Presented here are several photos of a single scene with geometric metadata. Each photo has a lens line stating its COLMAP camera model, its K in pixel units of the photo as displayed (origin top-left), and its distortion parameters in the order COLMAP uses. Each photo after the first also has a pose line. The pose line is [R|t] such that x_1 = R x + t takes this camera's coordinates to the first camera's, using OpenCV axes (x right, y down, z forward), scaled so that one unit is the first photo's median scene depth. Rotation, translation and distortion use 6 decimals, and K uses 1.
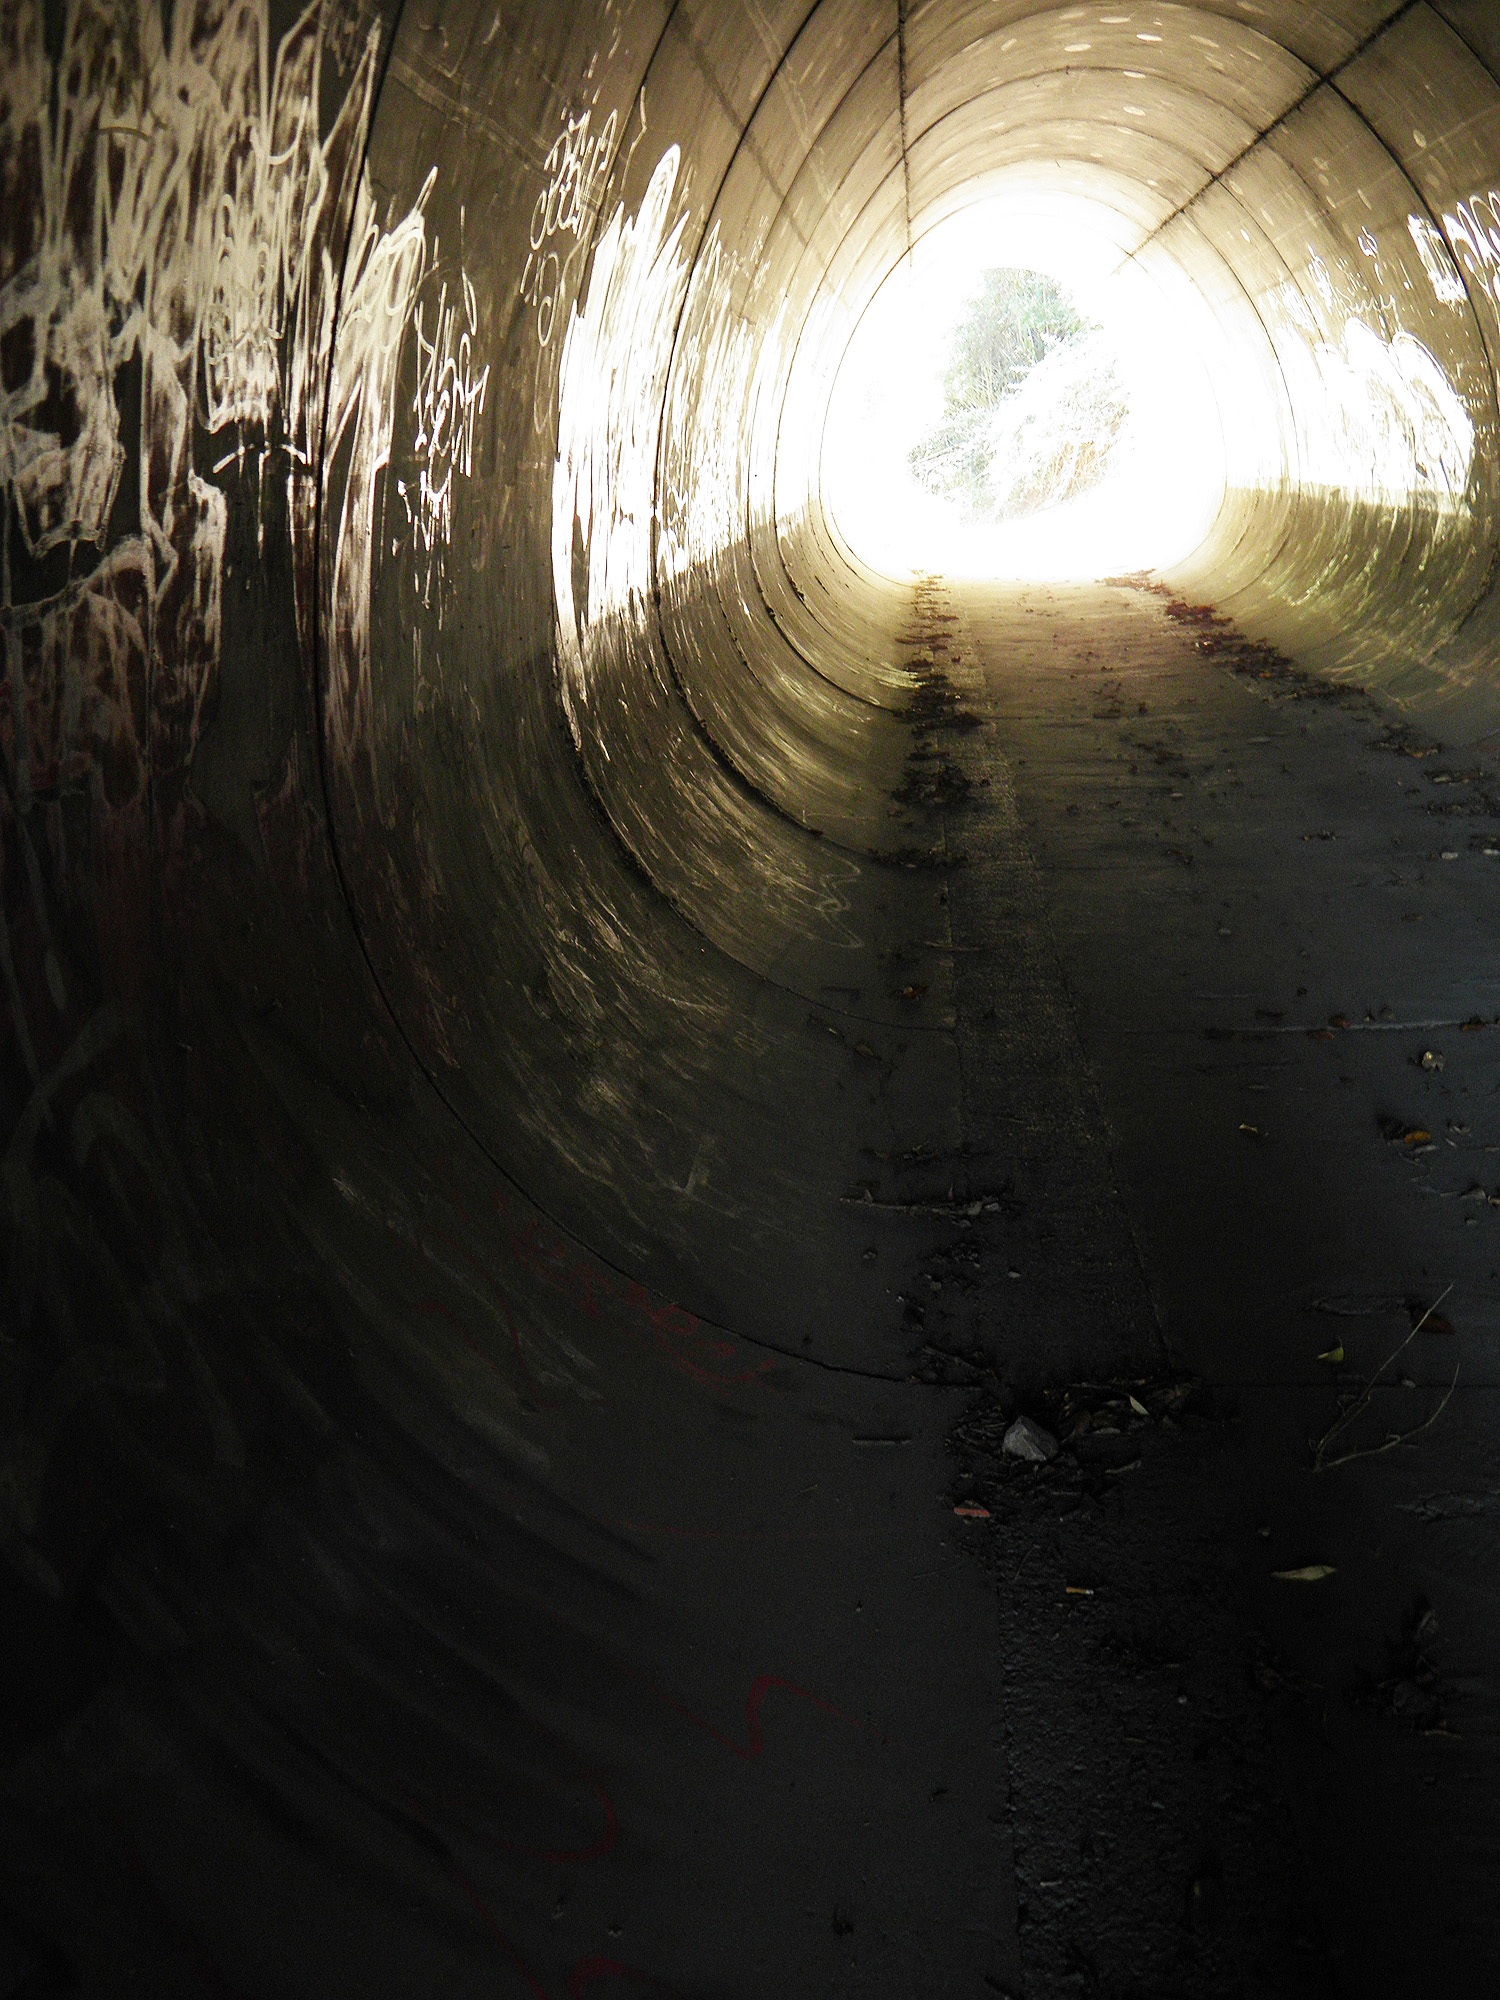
lens RADIAL K [[2631.1, 0, 750.0], [0, 2631.1, 1000.0], [0, 0, 1]] dist [-0.082849, 0.019280]
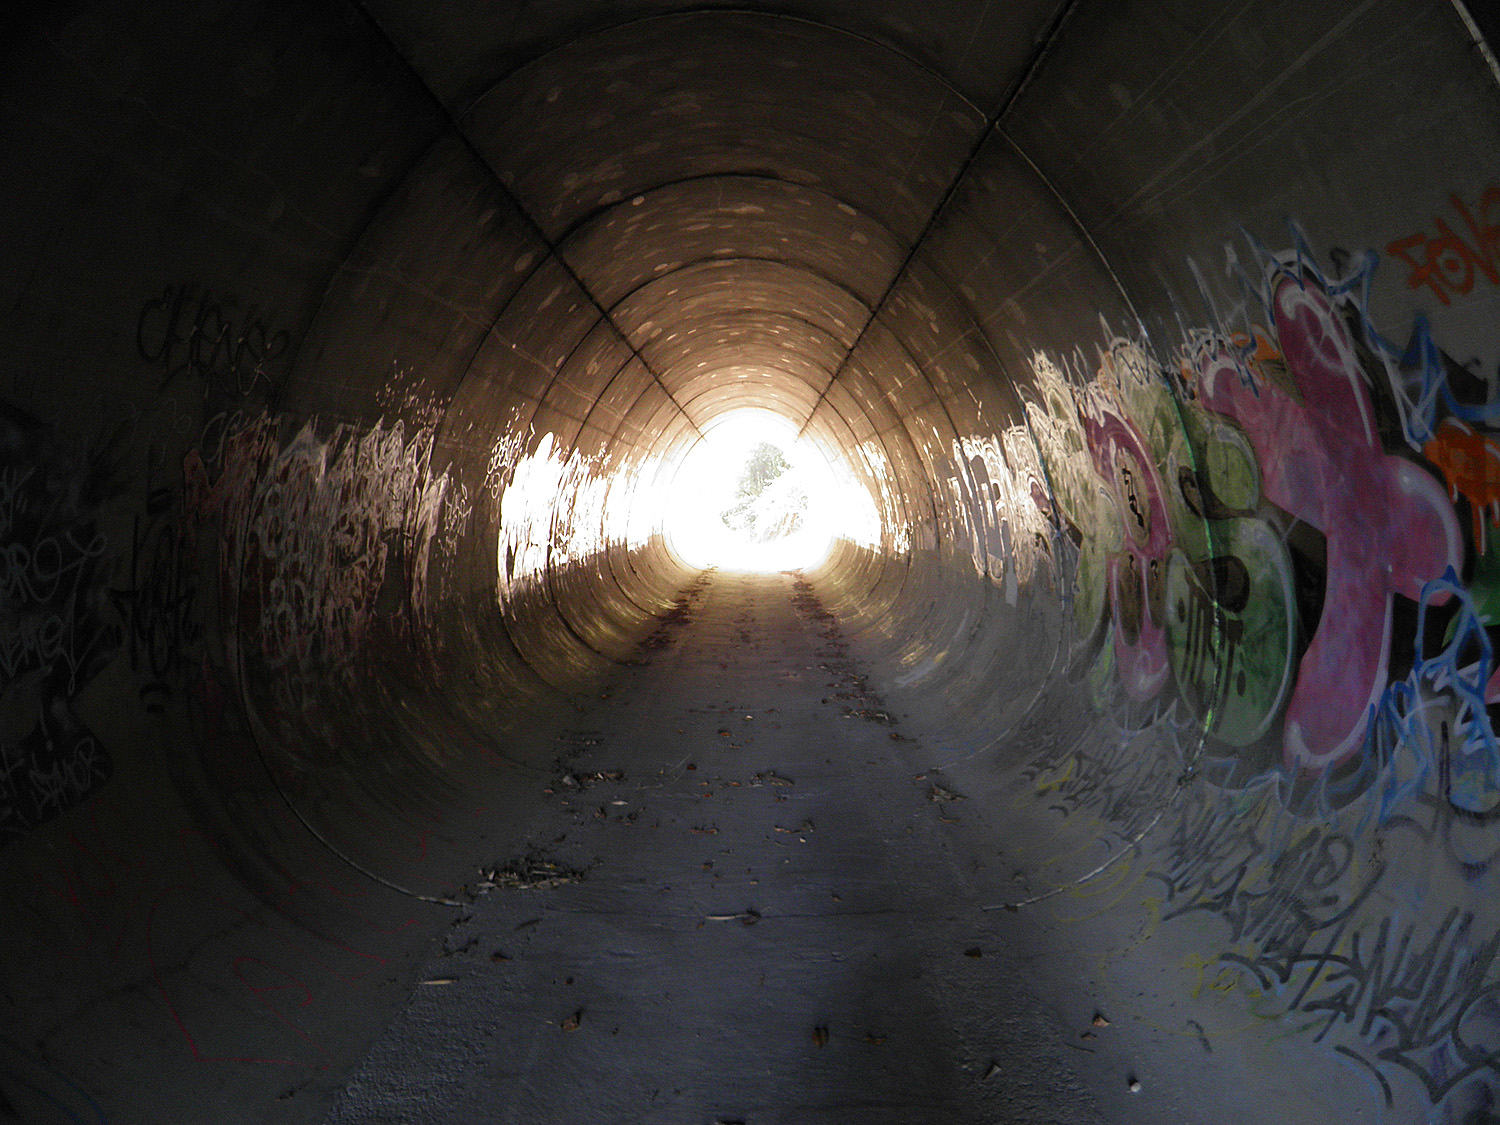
lens RADIAL K [[1241.6, 0, 750.0], [0, 1241.6, 562.5], [0, 0, 1]] dist [-0.133625, 0.070718]
pose [[0.997142, 0.045955, 0.059960, 0.145457], [-0.035773, 0.986303, -0.161016, 0.075505], [-0.066538, 0.158411, 0.985129, -0.547487]]
